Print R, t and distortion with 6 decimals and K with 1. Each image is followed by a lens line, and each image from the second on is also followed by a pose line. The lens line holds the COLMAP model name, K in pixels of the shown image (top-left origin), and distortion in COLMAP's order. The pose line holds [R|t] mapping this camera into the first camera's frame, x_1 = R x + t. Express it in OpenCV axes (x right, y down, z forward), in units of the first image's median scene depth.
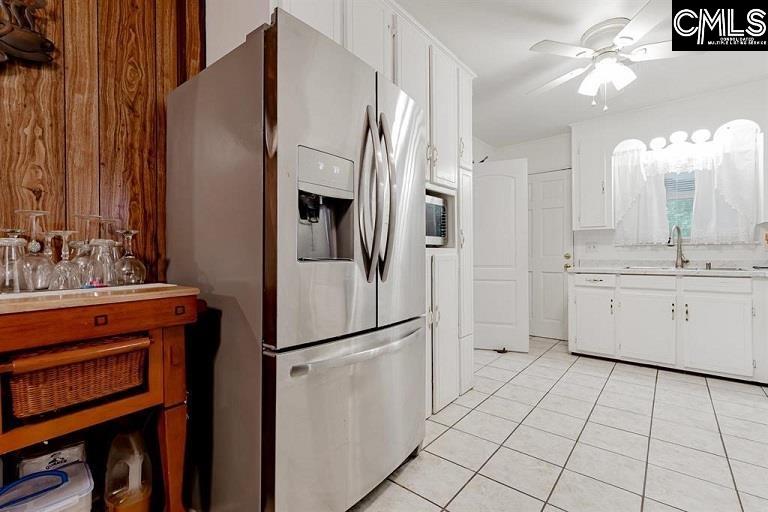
lens RADIAL K [[340.9, 0, 383.8], [0, 340.9, 255.9], [0, 0, 1]] dist [0.001812, 0.000667]
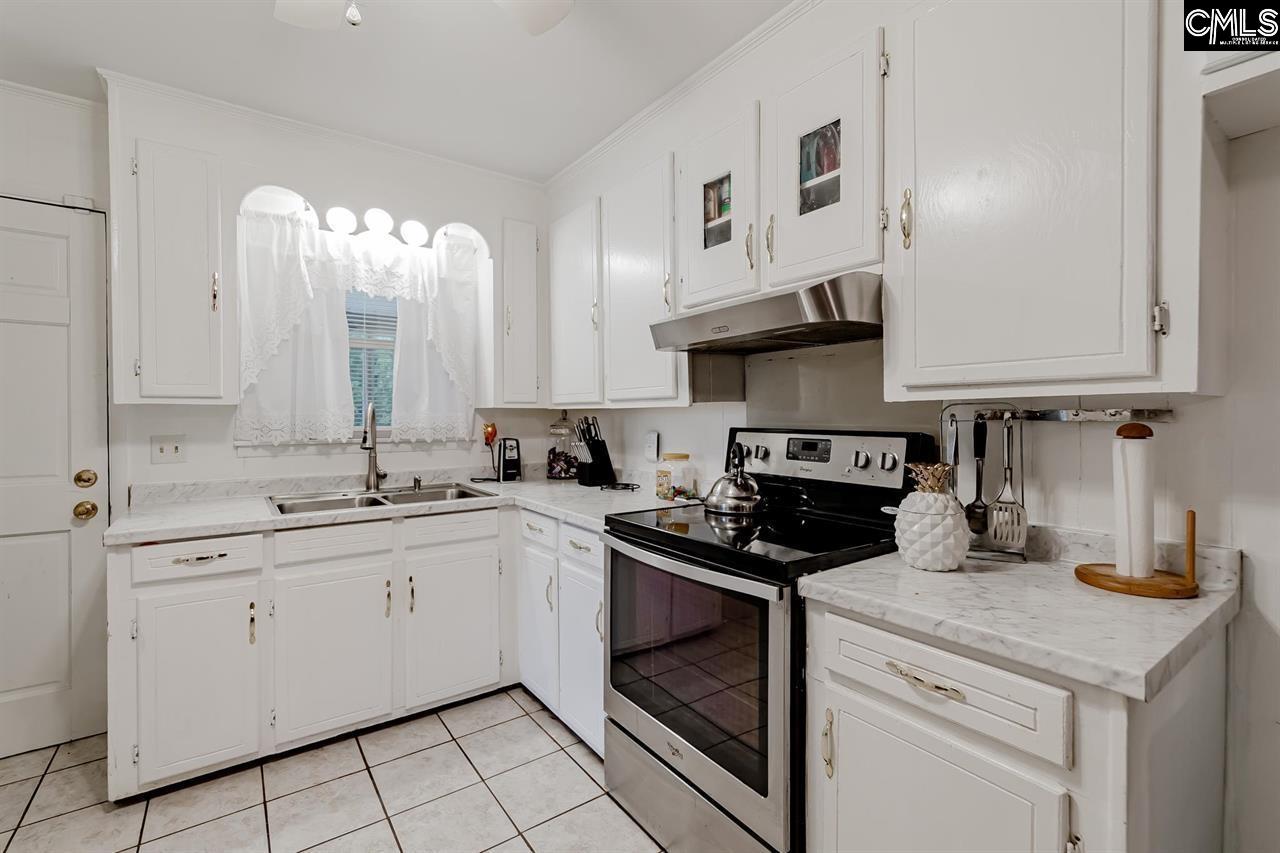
lens RADIAL K [[568.2, 0, 637.0], [0, 568.2, 416.8], [0, 0, 1]] dist [0.001812, 0.000667]
pose [[0.245094, 0.000975, 0.969499, 0.169434], [0.002806, 0.999995, -0.001715, -0.067296], [-0.969495, 0.003140, 0.245090, 0.430533]]
